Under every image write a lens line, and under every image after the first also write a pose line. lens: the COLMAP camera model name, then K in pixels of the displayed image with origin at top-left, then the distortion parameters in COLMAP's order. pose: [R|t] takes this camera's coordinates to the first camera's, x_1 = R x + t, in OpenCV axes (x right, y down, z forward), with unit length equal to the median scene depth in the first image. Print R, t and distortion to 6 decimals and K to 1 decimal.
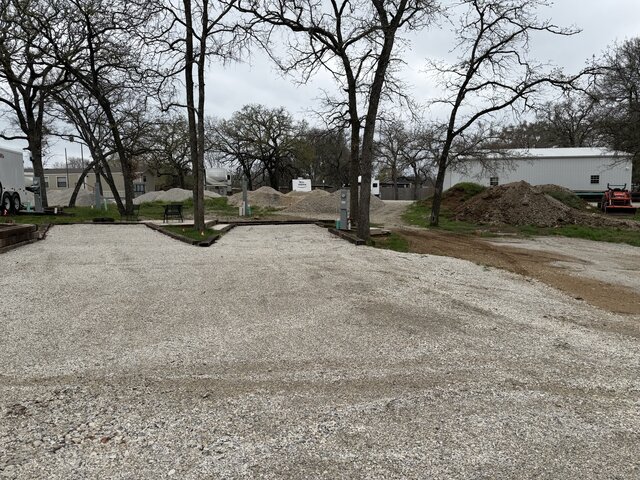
lens RADIAL K [[444.2, 0, 320.7], [0, 444.2, 239.2], [0, 0, 1]] dist [0.004035, 0.001816]
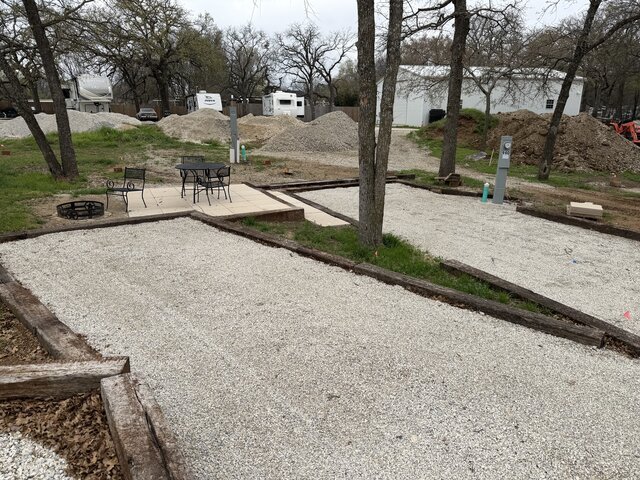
lens RADIAL K [[453.8, 0, 319.6], [0, 453.8, 240.9], [0, 0, 1]] dist [-0.023269, -0.001129]
pose [[0.950561, -0.075193, 0.301298, -0.117412], [0.017133, 0.981463, 0.190885, -0.027839], [-0.310066, -0.176285, 0.934228, 0.143611]]
